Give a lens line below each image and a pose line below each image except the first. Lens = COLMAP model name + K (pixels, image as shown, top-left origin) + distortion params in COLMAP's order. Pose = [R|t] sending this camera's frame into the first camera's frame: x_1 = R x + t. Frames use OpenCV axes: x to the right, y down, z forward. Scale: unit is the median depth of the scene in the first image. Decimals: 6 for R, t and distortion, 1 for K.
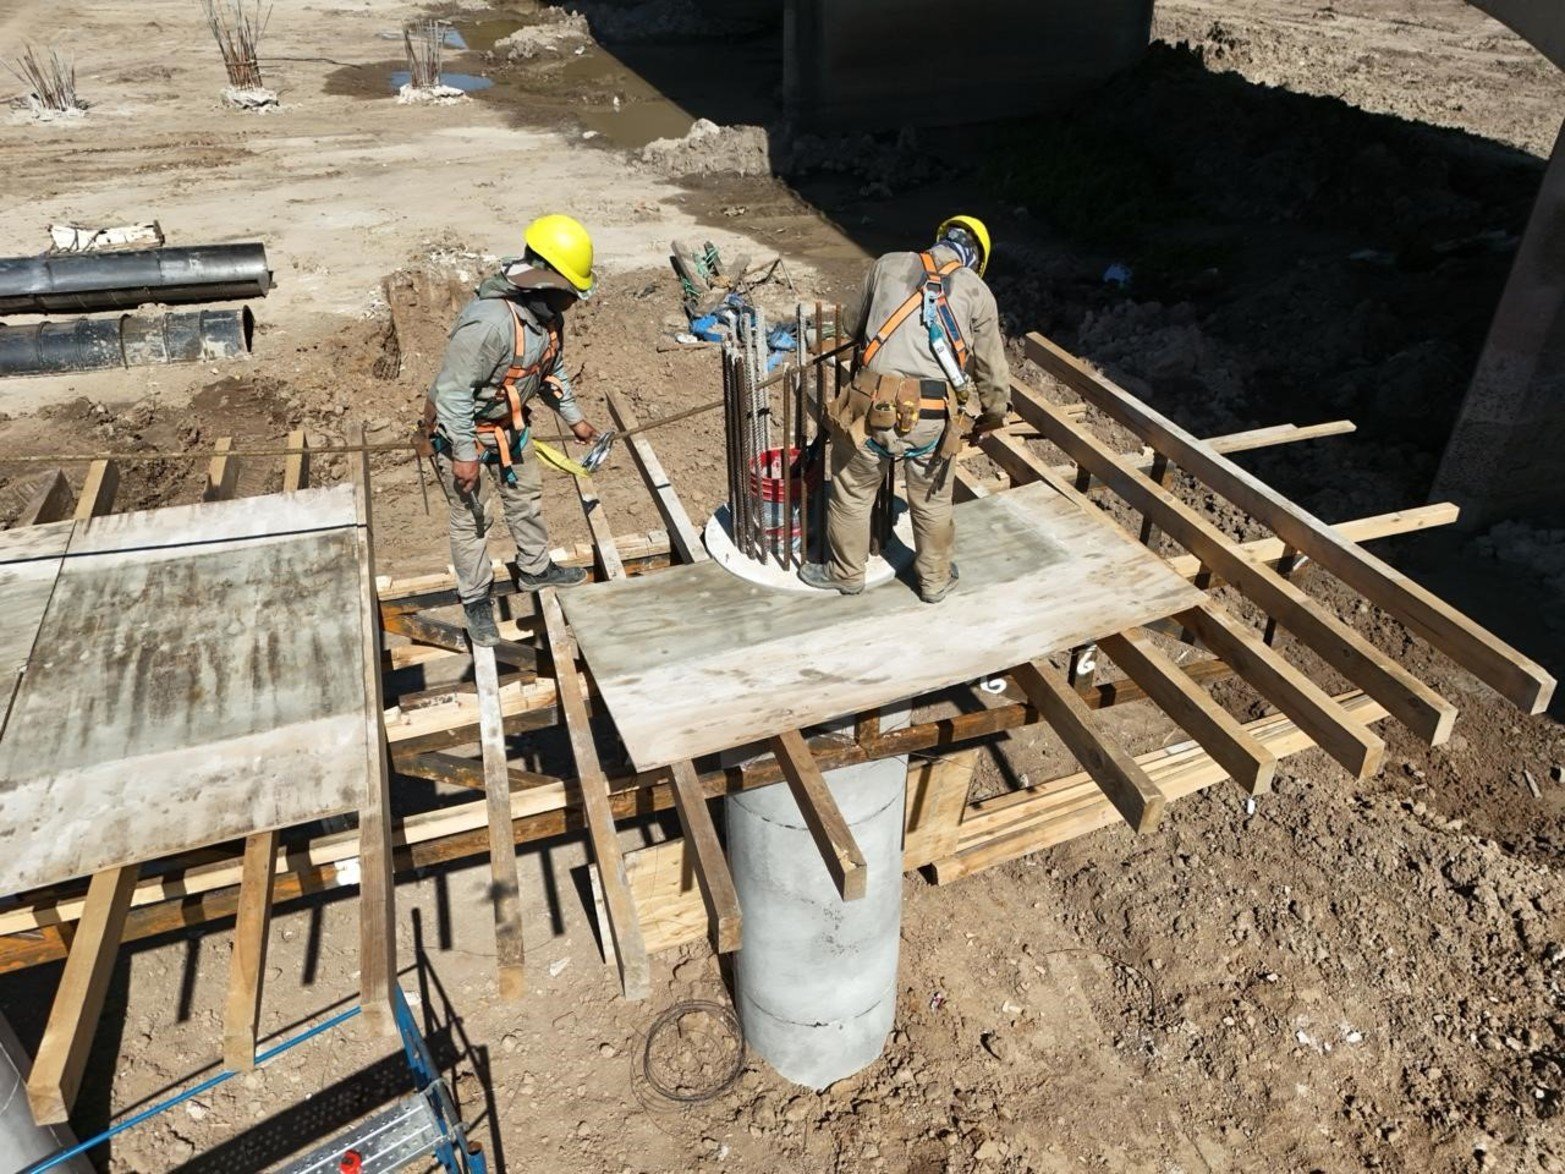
lens RADIAL K [[1147.1, 0, 782.5], [0, 1147.1, 587.0], [0, 0, 1]] dist [0.078732, -0.076144]
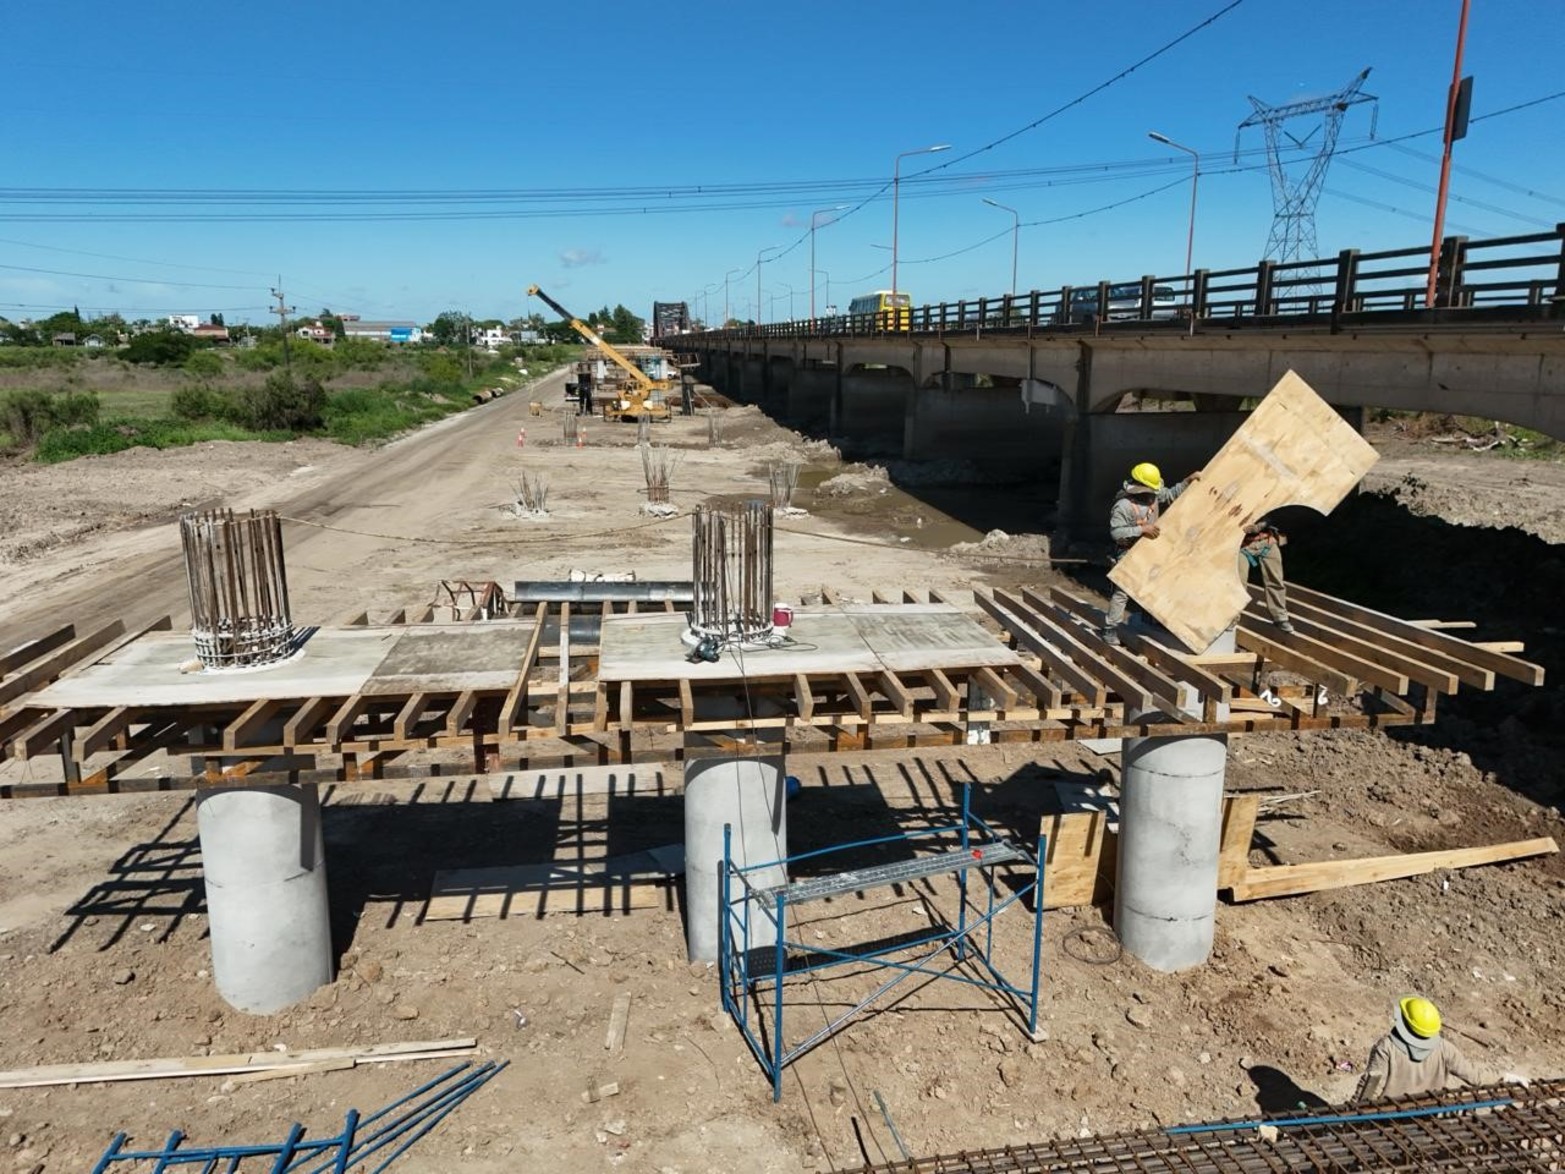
lens RADIAL K [[1147.1, 0, 782.5], [0, 1147.1, 587.0], [0, 0, 1]] dist [0.078732, -0.076144]
pose [[0.981520, 0.048010, -0.185239, -0.062715], [-0.111643, 0.929863, -0.350557, 0.150072], [0.155417, 0.364759, 0.918039, -0.229943]]
